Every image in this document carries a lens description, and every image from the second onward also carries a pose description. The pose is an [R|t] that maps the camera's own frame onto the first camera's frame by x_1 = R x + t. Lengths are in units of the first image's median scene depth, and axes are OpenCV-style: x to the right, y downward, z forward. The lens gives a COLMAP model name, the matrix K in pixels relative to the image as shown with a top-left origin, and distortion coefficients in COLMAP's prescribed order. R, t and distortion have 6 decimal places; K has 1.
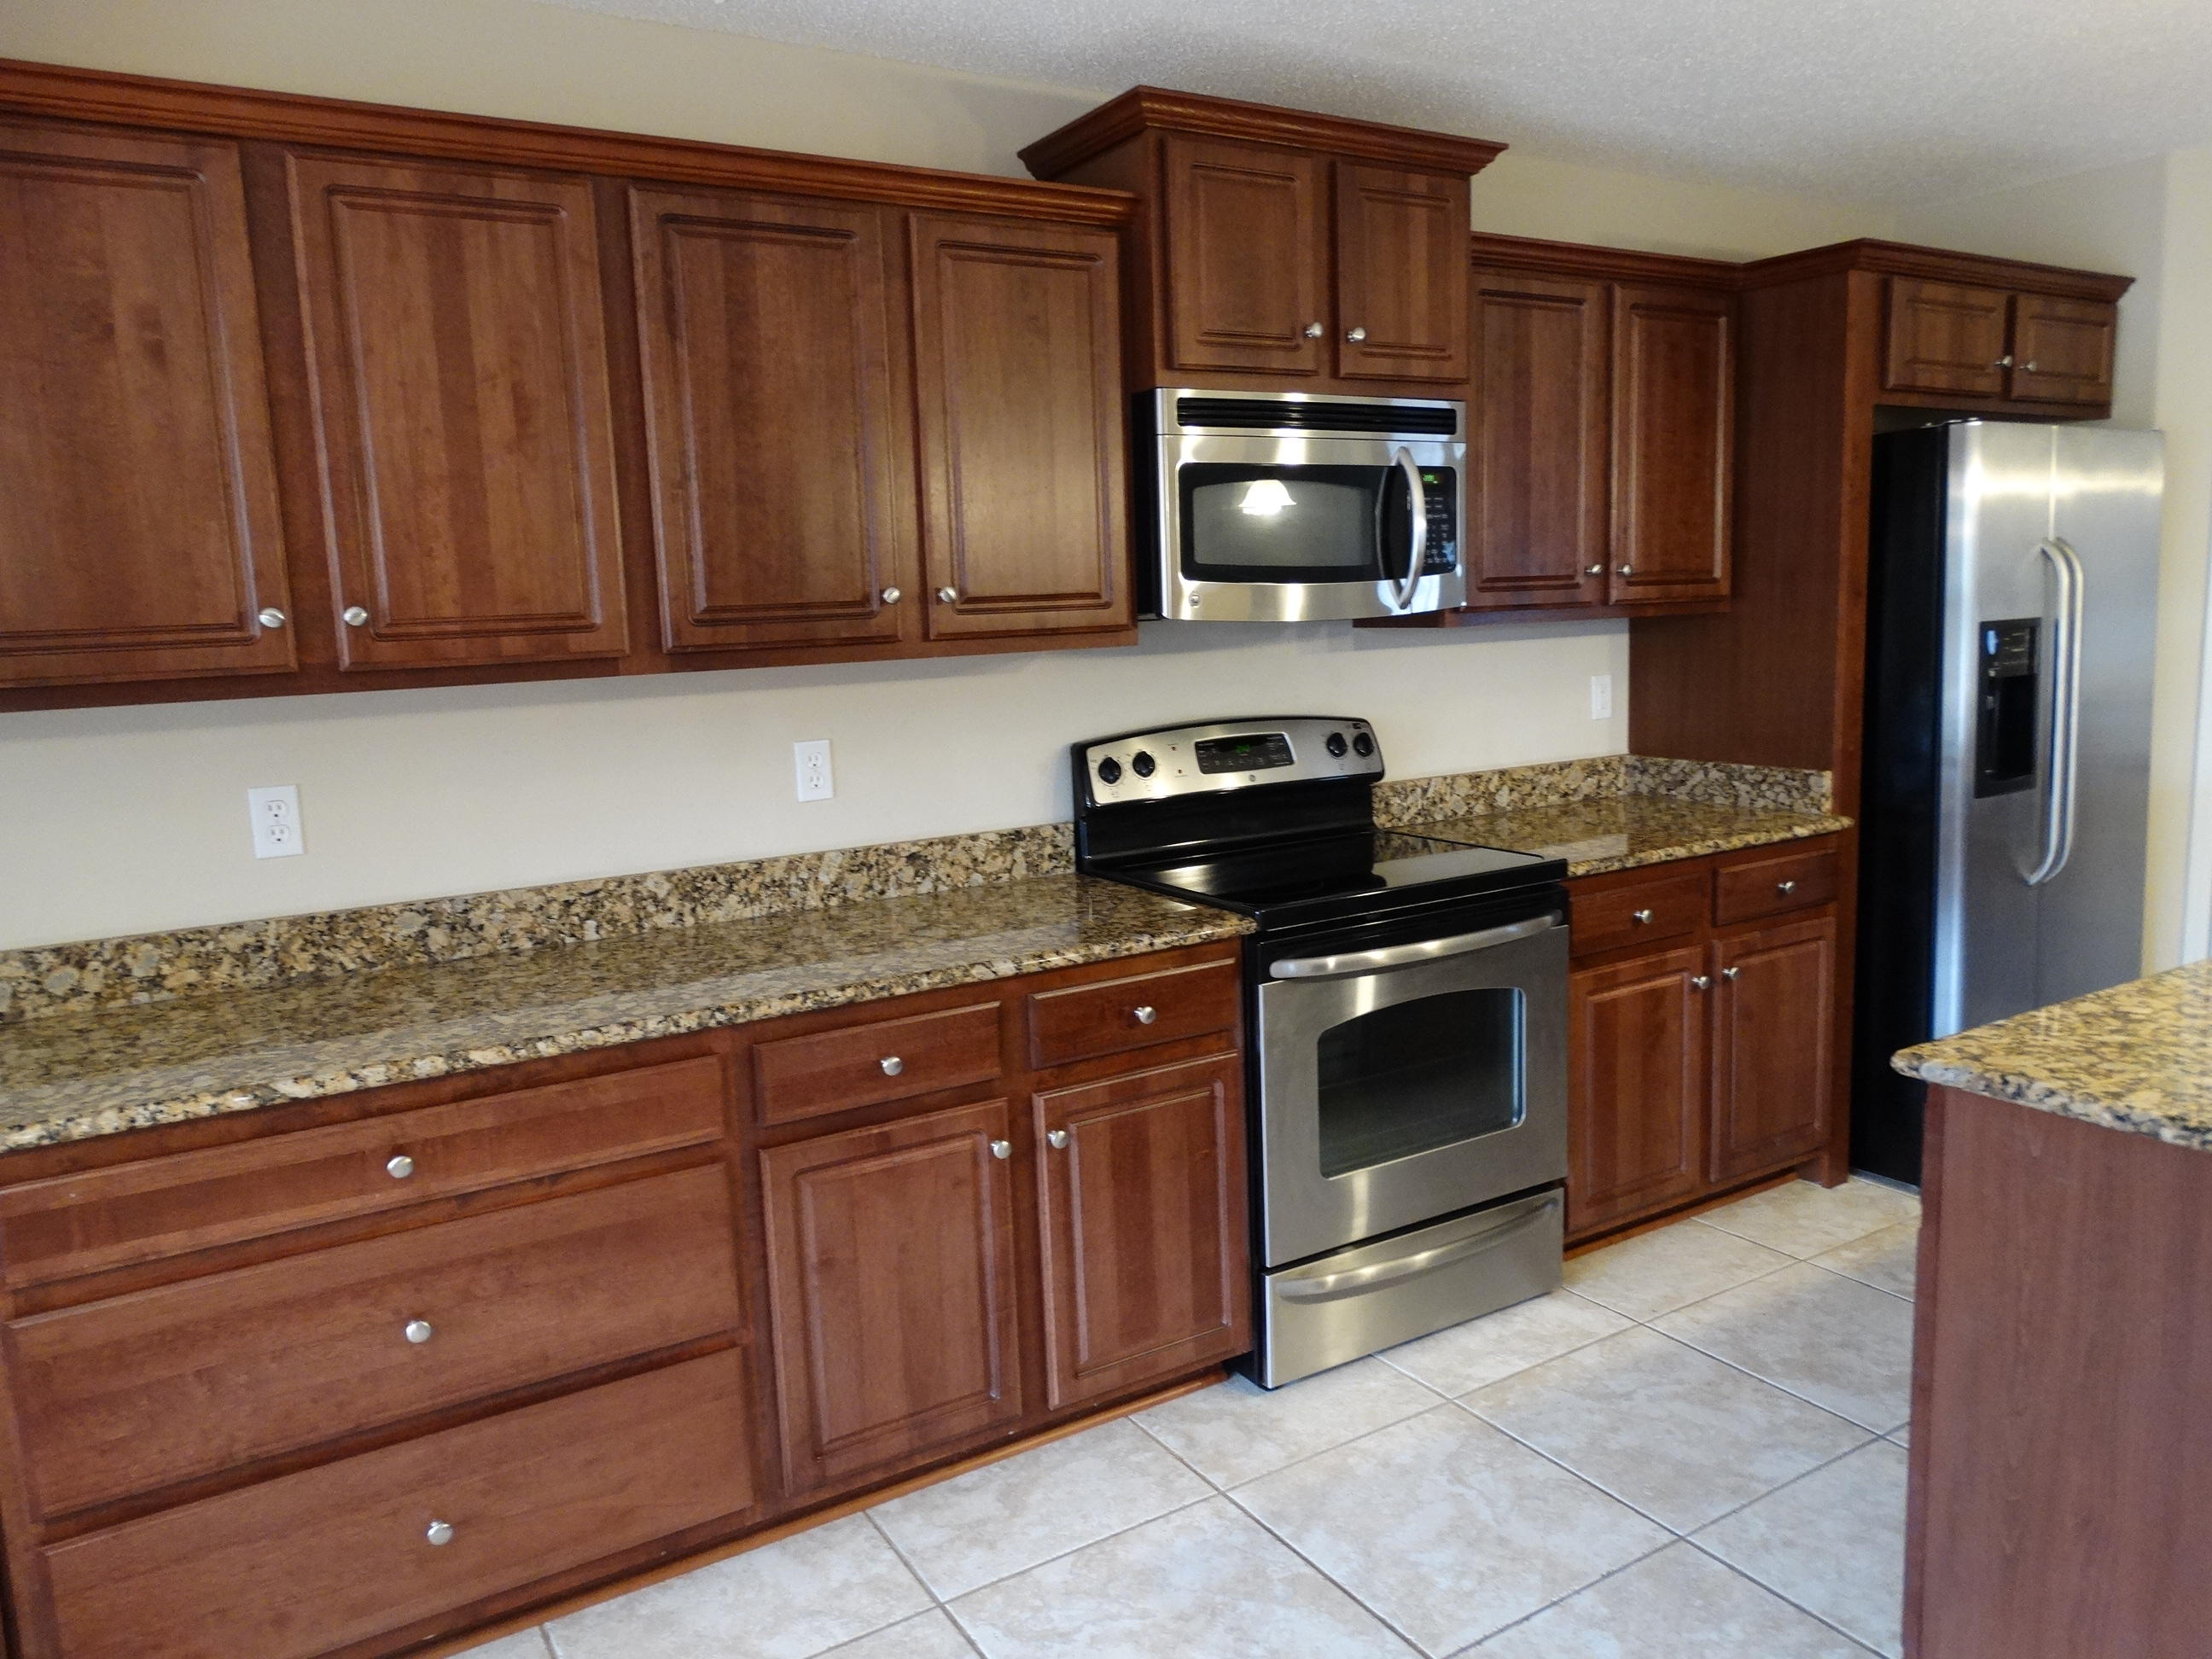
lens RADIAL K [[1564.5, 0, 1106.0], [0, 1564.5, 829.5], [0, 0, 1]] dist [0.000510, 0.003016]
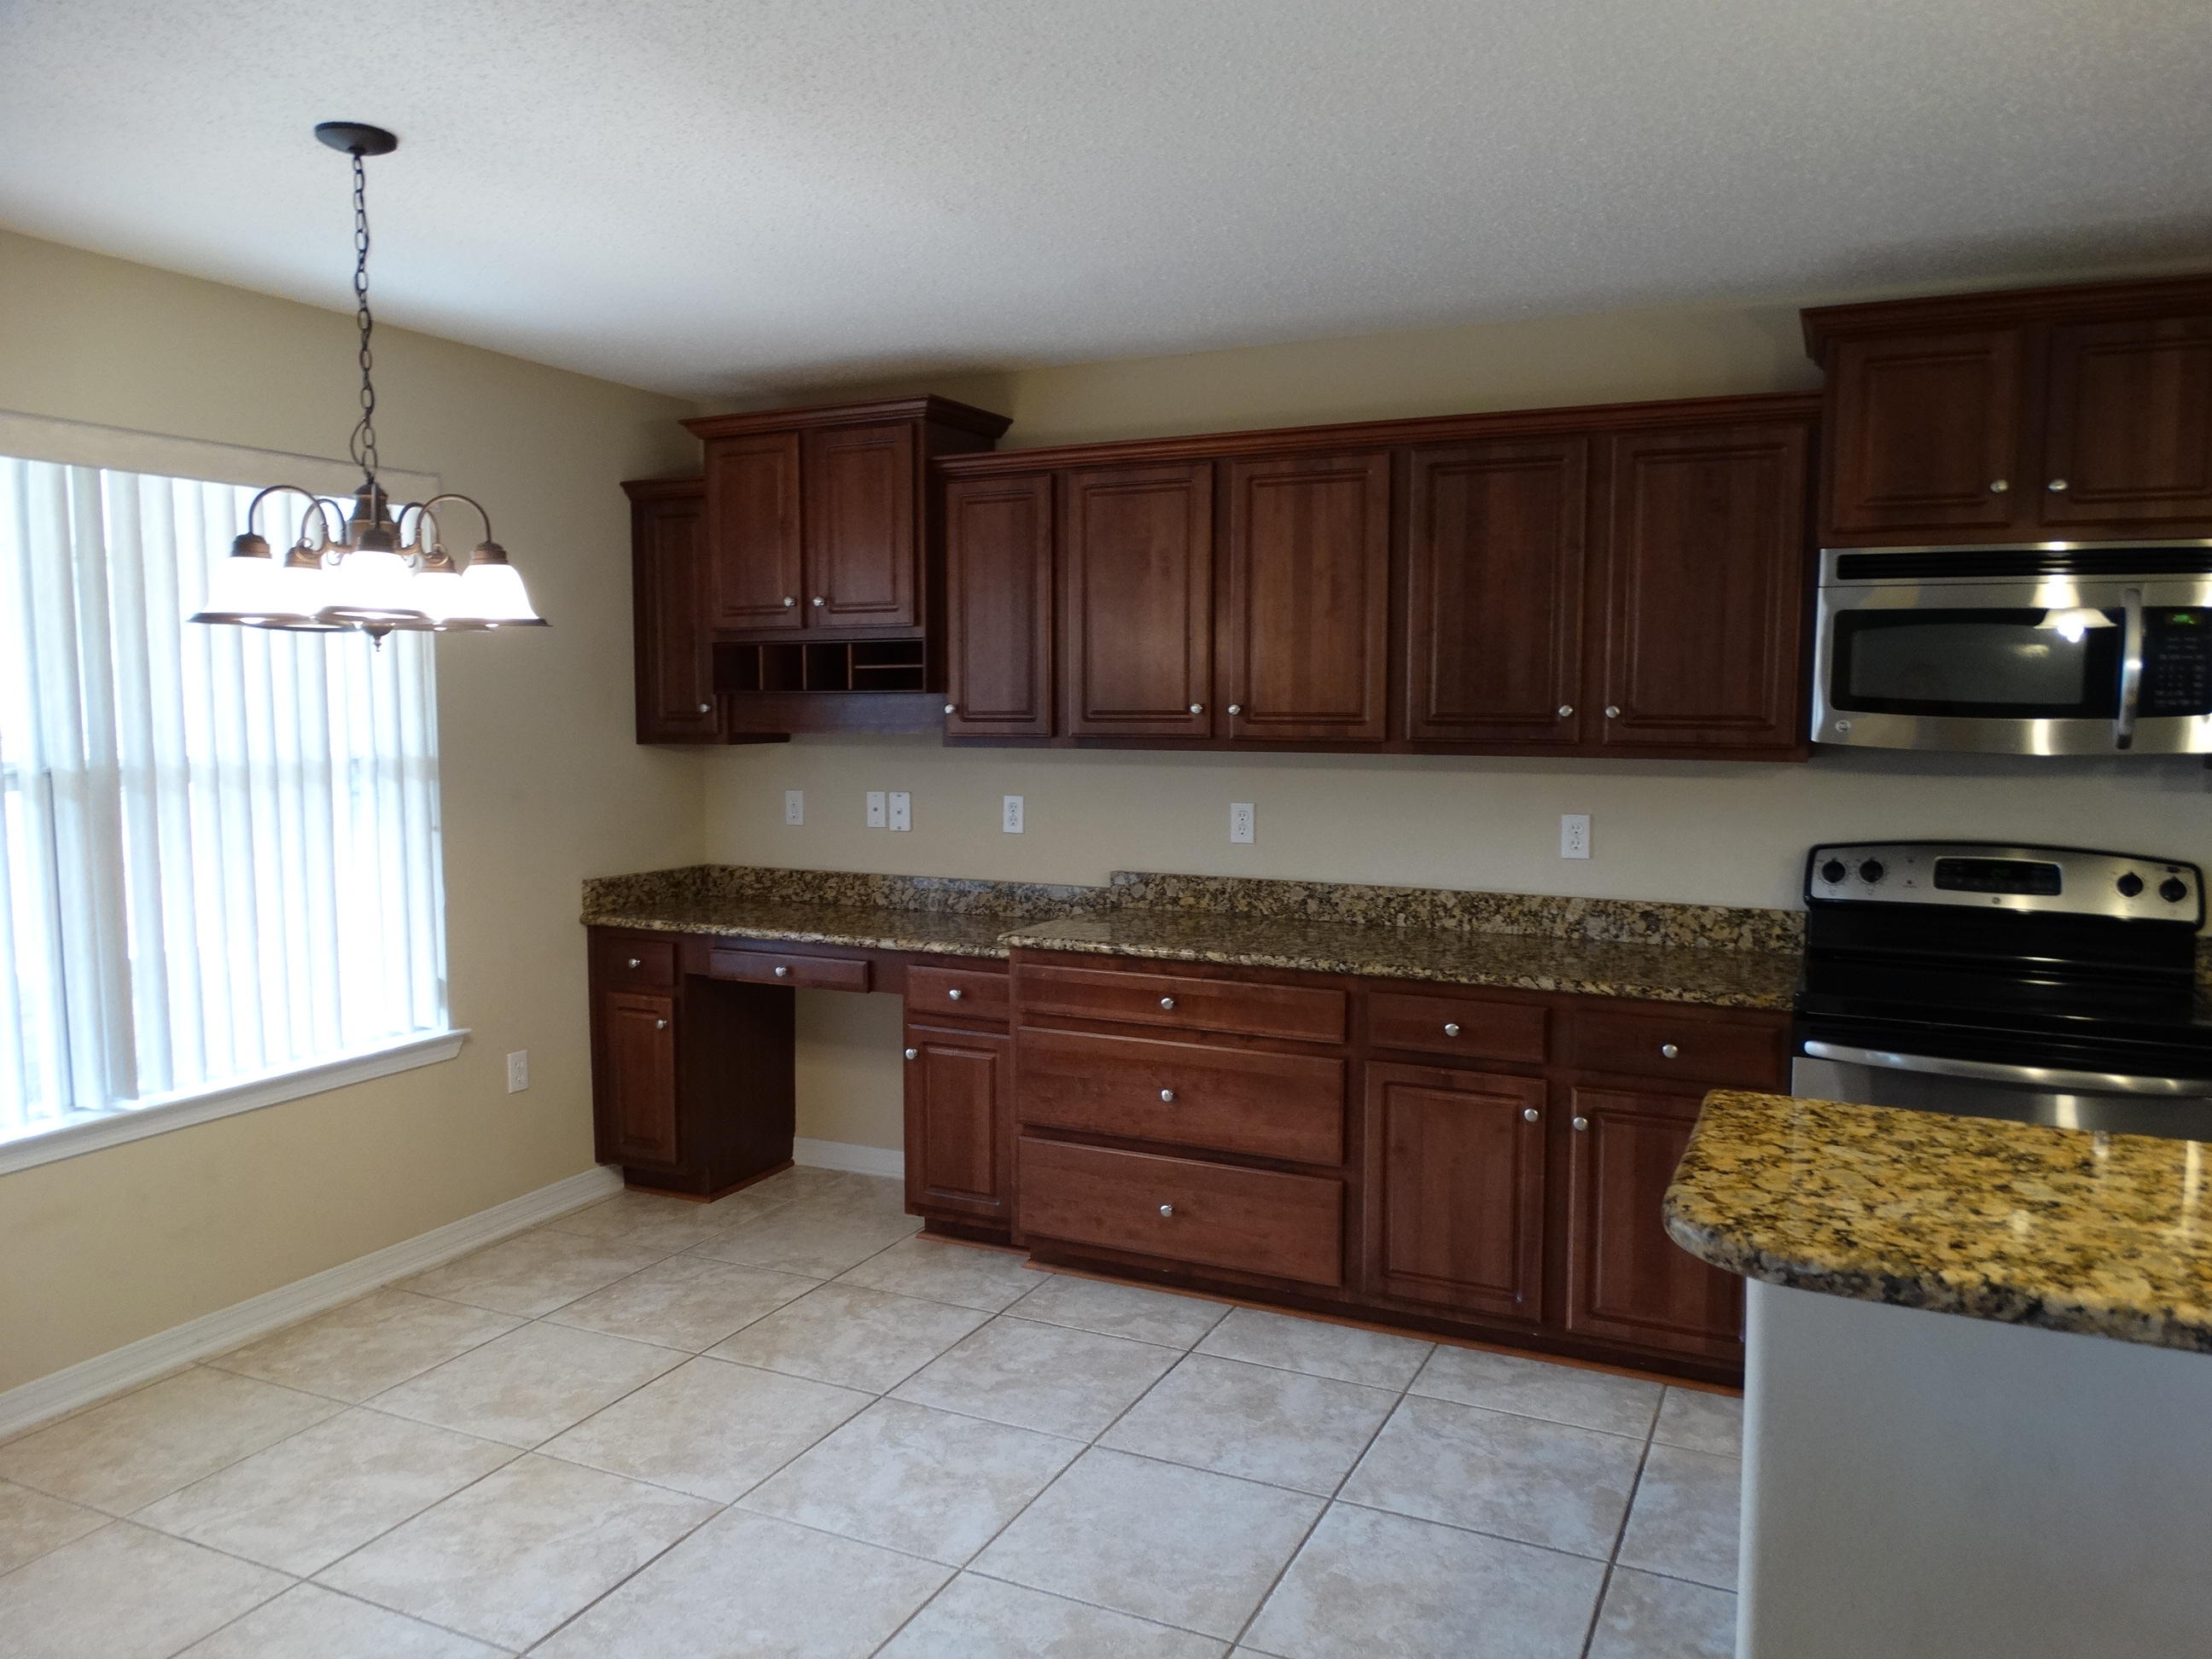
lens RADIAL K [[1553.8, 0, 1108.9], [0, 1553.8, 842.1], [0, 0, 1]] dist [-0.004791, -0.001007]
pose [[0.543646, 0.116331, -0.831214, 0.762880], [-0.149769, 0.987899, 0.040305, -0.028771], [0.825844, 0.102578, 0.554490, -0.078824]]
